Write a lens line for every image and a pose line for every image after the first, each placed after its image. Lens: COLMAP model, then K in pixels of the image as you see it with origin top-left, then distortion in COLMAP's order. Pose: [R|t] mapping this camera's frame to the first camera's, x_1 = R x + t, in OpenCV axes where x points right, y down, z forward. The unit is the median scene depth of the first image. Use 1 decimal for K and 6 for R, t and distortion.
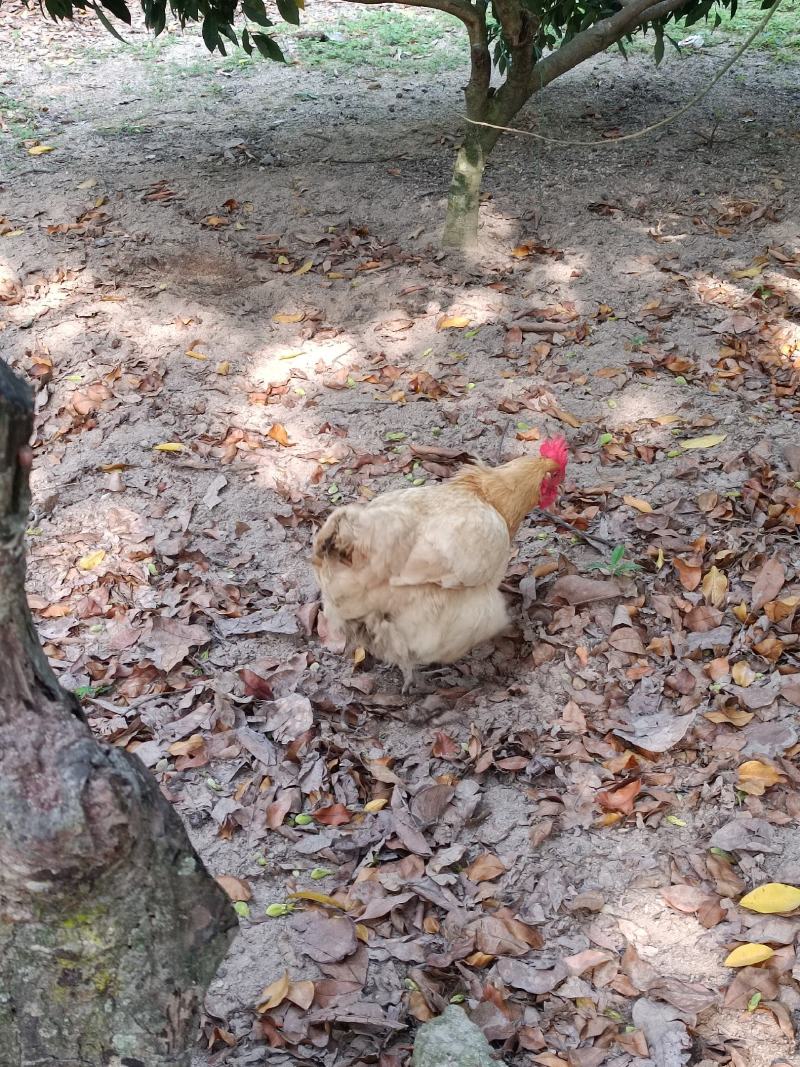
lens RADIAL K [[1499.4, 0, 400.6], [0, 1499.4, 552.2], [0, 0, 1]] dist [0.093653, -0.316002]
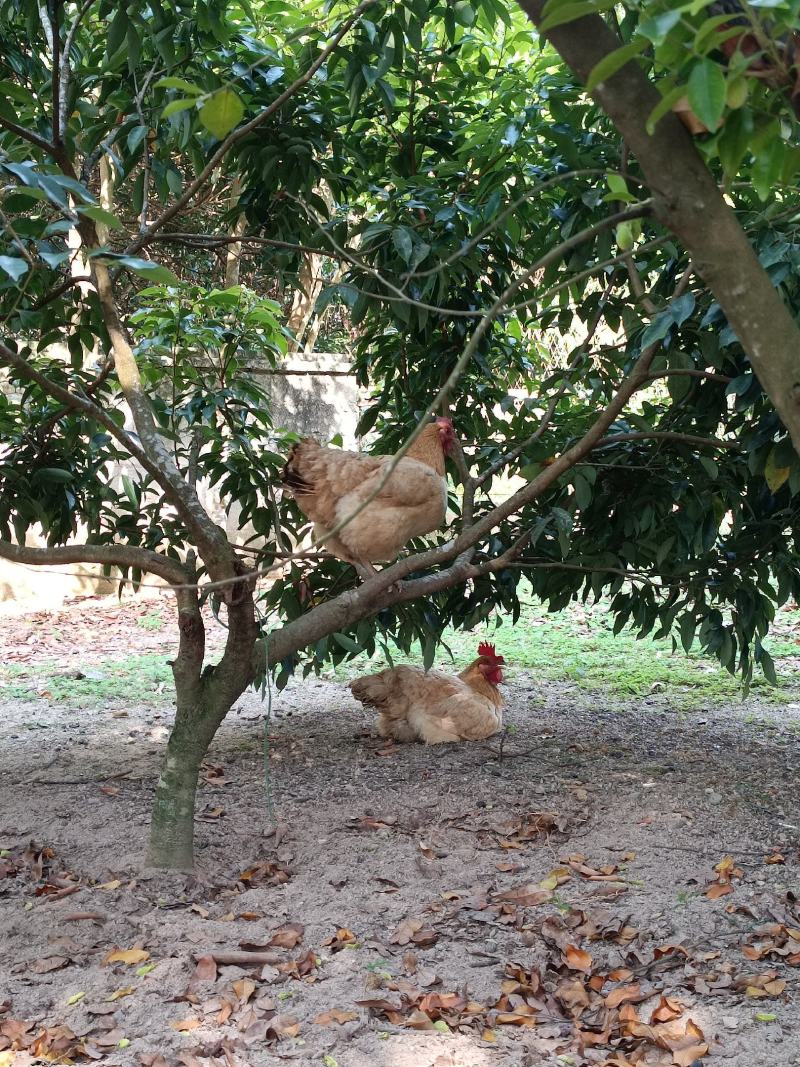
lens RADIAL K [[1499.7, 0, 400.1], [0, 1499.7, 557.6], [0, 0, 1]] dist [0.129315, -0.456766]
pose [[0.995754, 0.004498, 0.091940, 0.115805], [0.037038, 0.894804, -0.444920, -0.003040], [-0.084270, 0.446436, 0.890838, 0.342443]]
